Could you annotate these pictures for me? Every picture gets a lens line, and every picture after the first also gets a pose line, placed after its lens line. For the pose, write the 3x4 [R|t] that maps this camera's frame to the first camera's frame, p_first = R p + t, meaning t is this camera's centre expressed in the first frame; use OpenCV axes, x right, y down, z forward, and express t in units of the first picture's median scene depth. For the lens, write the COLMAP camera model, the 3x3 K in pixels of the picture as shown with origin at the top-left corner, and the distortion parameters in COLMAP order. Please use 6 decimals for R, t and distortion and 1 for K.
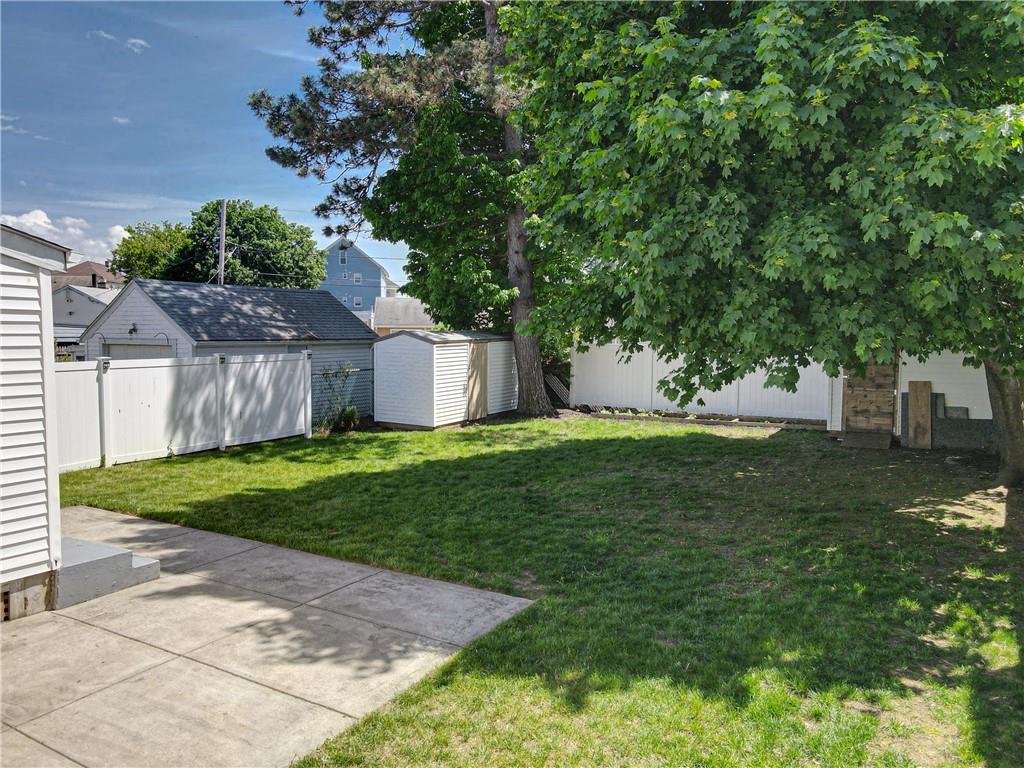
lens RADIAL K [[759.9, 0, 498.2], [0, 759.9, 382.1], [0, 0, 1]] dist [0.008934, 0.004834]
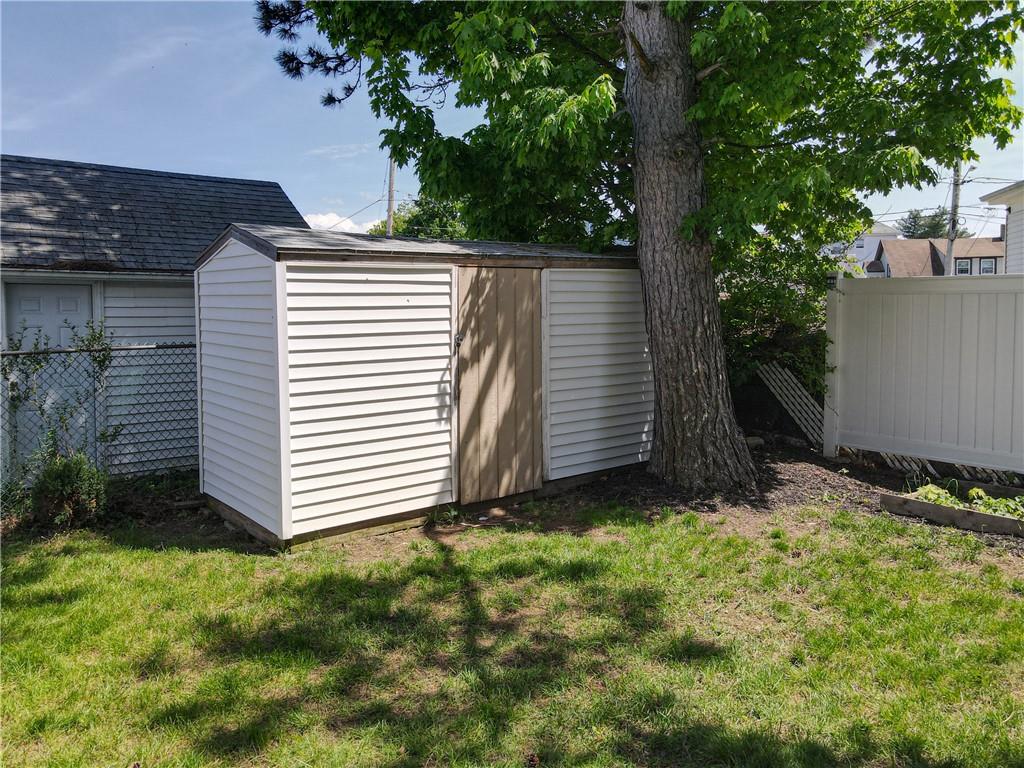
lens RADIAL K [[759.9, 0, 498.2], [0, 759.9, 382.1], [0, 0, 1]] dist [0.008934, 0.004834]
pose [[0.934275, 0.022239, -0.355858, 0.087354], [-0.014793, 0.999611, 0.023632, -0.009403], [0.356245, -0.016815, 0.934241, 0.671186]]
